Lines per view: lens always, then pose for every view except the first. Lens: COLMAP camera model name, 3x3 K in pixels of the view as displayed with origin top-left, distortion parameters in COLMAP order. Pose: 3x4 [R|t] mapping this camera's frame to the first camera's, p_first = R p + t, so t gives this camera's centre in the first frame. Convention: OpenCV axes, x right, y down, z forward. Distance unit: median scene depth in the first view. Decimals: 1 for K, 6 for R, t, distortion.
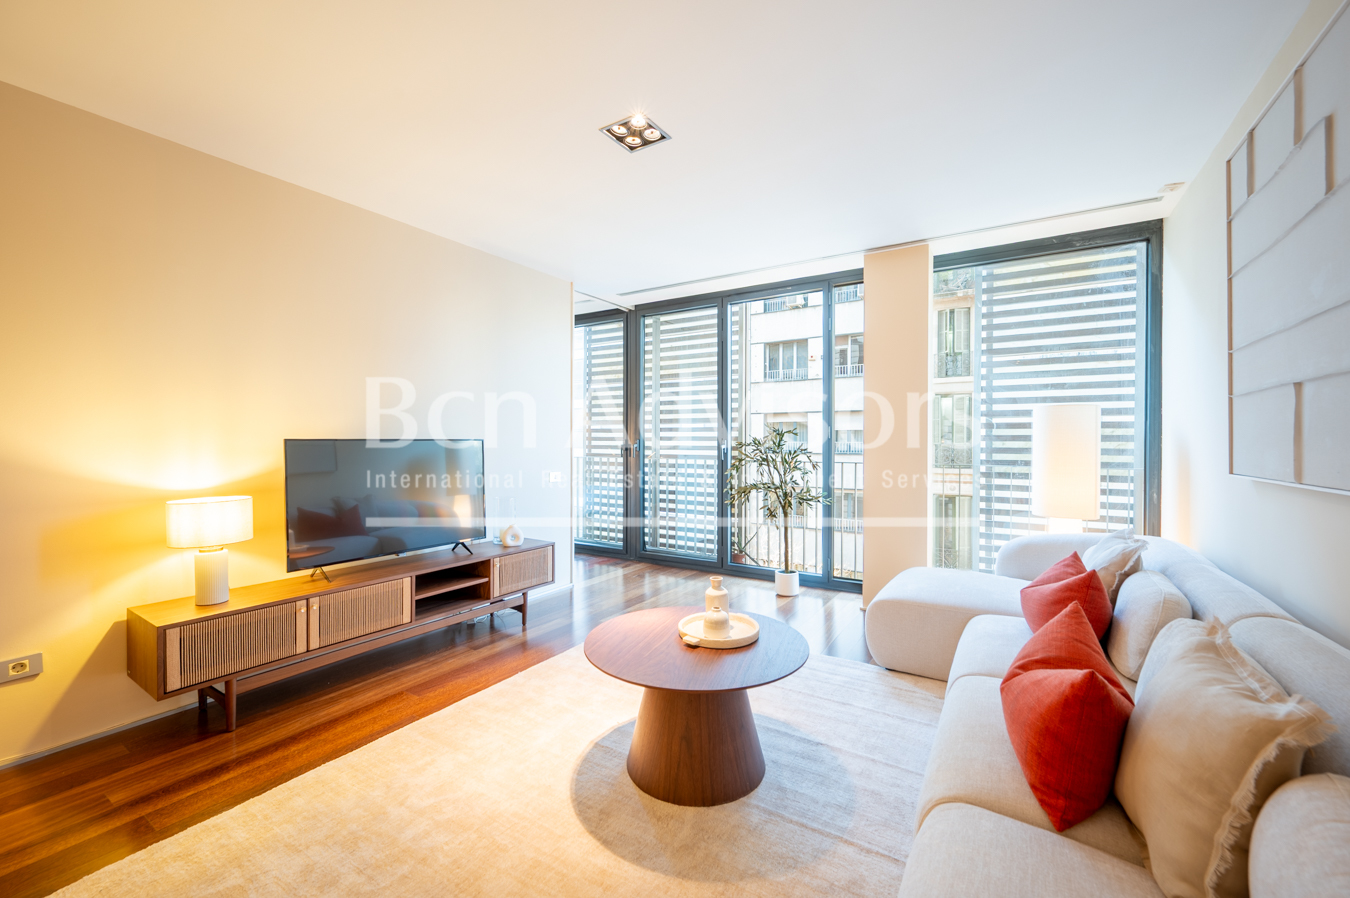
lens RADIAL K [[539.0, 0, 673.0], [0, 539.0, 448.9], [0, 0, 1]] dist [0.000152, 0.000183]
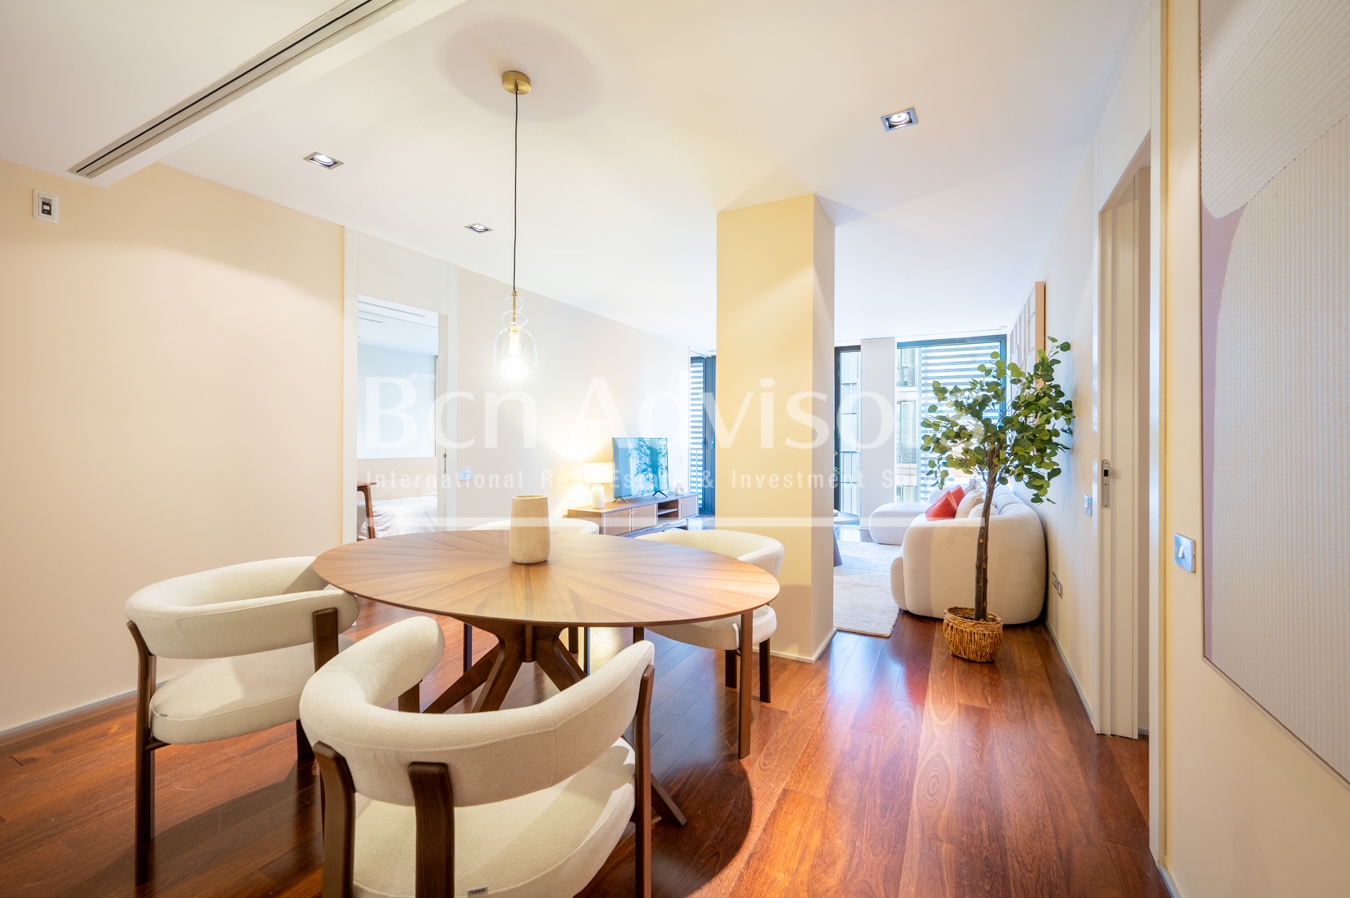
lens RADIAL K [[548.5, 0, 656.9], [0, 548.5, 432.5], [0, 0, 1]] dist [0.000370, 0.000047]
pose [[0.997846, 0.009993, 0.064832, -0.569994], [-0.008151, 0.999557, -0.028614, 0.023005], [-0.065089, 0.028024, 0.997486, -1.020800]]
